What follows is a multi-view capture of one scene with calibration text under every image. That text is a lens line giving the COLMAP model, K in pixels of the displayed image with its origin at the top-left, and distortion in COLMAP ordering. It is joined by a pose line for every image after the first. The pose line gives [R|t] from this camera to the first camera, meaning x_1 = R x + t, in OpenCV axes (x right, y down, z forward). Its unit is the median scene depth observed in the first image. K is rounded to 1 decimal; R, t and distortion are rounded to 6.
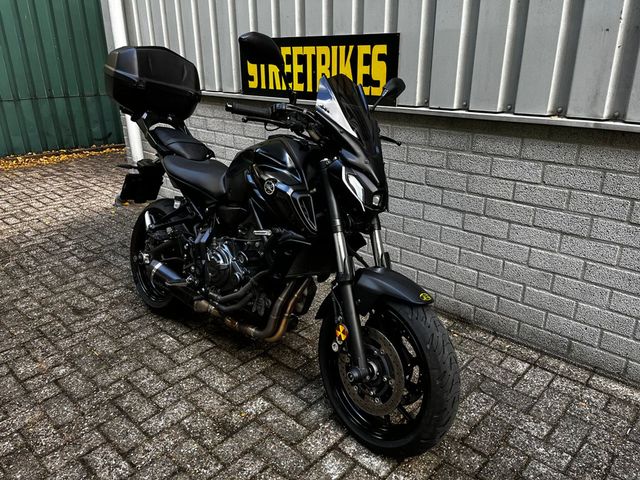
lens RADIAL K [[490.4, 0, 317.7], [0, 490.4, 244.3], [0, 0, 1]] dist [0.053263, -0.064600]
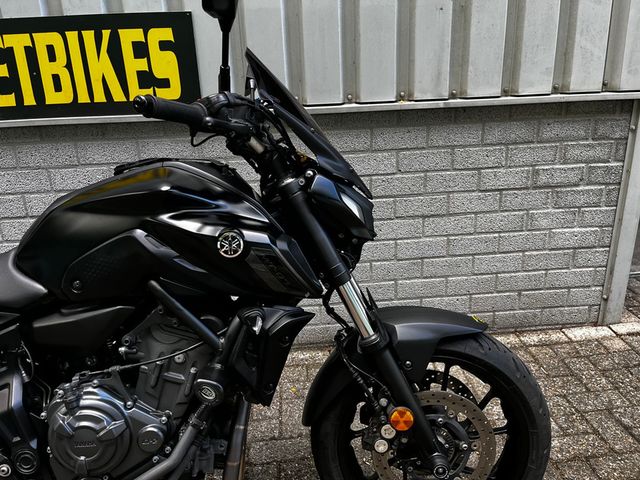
lens RADIAL K [[489.0, 0, 324.0], [0, 489.0, 243.4], [0, 0, 1]] dist [0.057777, -0.089629]
pose [[0.660441, -0.263144, 0.703259, -0.341888], [0.301255, 0.950757, 0.072839, -0.103335], [-0.687796, 0.163755, 0.707192, 0.443231]]
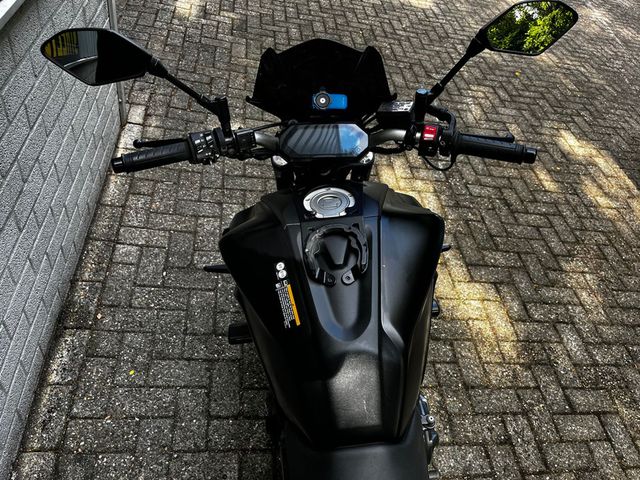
lens RADIAL K [[486.9, 0, 318.6], [0, 486.9, 244.1], [0, 0, 1]] dist [0.031547, -0.036912]
pose [[-0.746172, -0.555208, 0.367385, -0.202227], [0.068023, 0.485365, 0.871661, -0.561063], [-0.662269, 0.675400, -0.324399, 1.097776]]
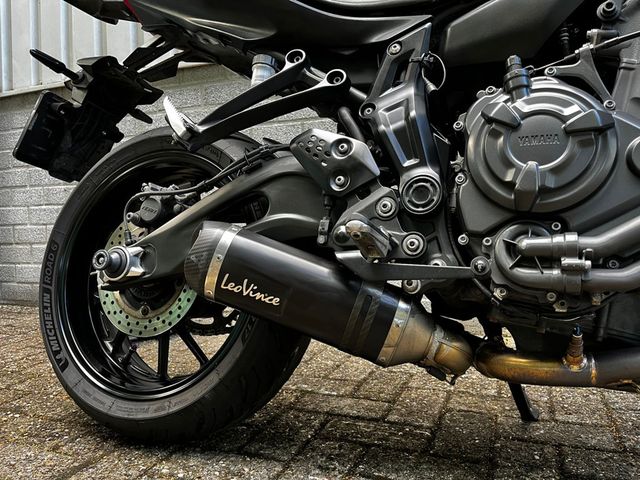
lens RADIAL K [[489.0, 0, 324.0], [0, 489.0, 243.4], [0, 0, 1]] dist [0.057777, -0.089629]
pose [[0.926209, -0.022363, 0.376347, -0.427038], [0.143937, 0.943599, -0.298167, 0.164695], [-0.348453, 0.330336, 0.877188, 0.789688]]
